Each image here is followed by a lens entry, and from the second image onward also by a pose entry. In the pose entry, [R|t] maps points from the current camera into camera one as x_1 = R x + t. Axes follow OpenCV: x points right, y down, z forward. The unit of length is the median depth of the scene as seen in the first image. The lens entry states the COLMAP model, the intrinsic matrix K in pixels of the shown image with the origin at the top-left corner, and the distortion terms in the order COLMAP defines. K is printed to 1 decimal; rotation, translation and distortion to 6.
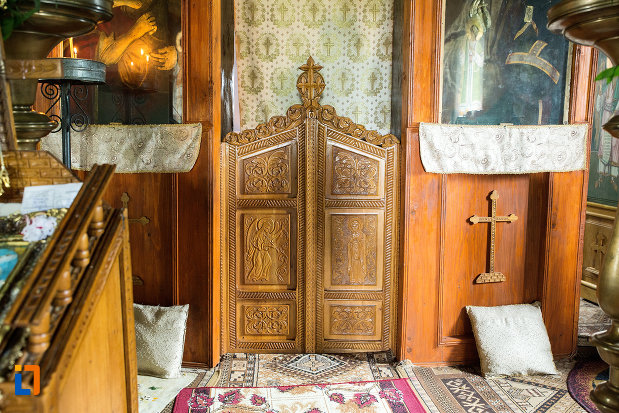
lens RADIAL K [[591.9, 0, 312.2], [0, 591.9, 206.6], [0, 0, 1]] dist [-0.011602, 0.000000]
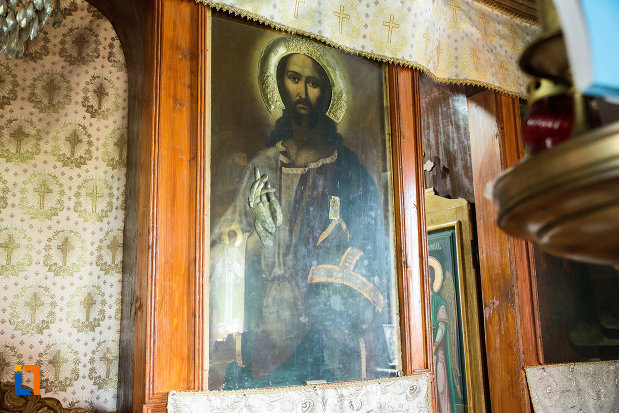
lens RADIAL K [[631.6, 0, 309.2], [0, 631.6, 206.9], [0, 0, 1]] dist [-0.010630, 0.000000]
pose [[0.922961, 0.051725, 0.381401, 0.070527], [0.078189, 0.945069, -0.317381, -0.103440], [-0.376867, 0.322752, 0.868218, 0.388855]]
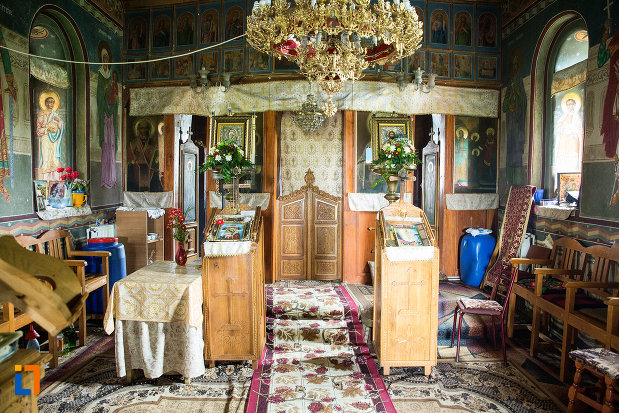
lens RADIAL K [[436.6, 0, 308.6], [0, 436.6, 204.8], [0, 0, 1]] dist [-0.040972, 0.004262]
pose [[0.999605, 0.001606, -0.028064, 0.049622], [-0.004041, 0.996209, -0.086901, 0.088128], [0.027818, 0.086980, 0.995822, -0.984024]]
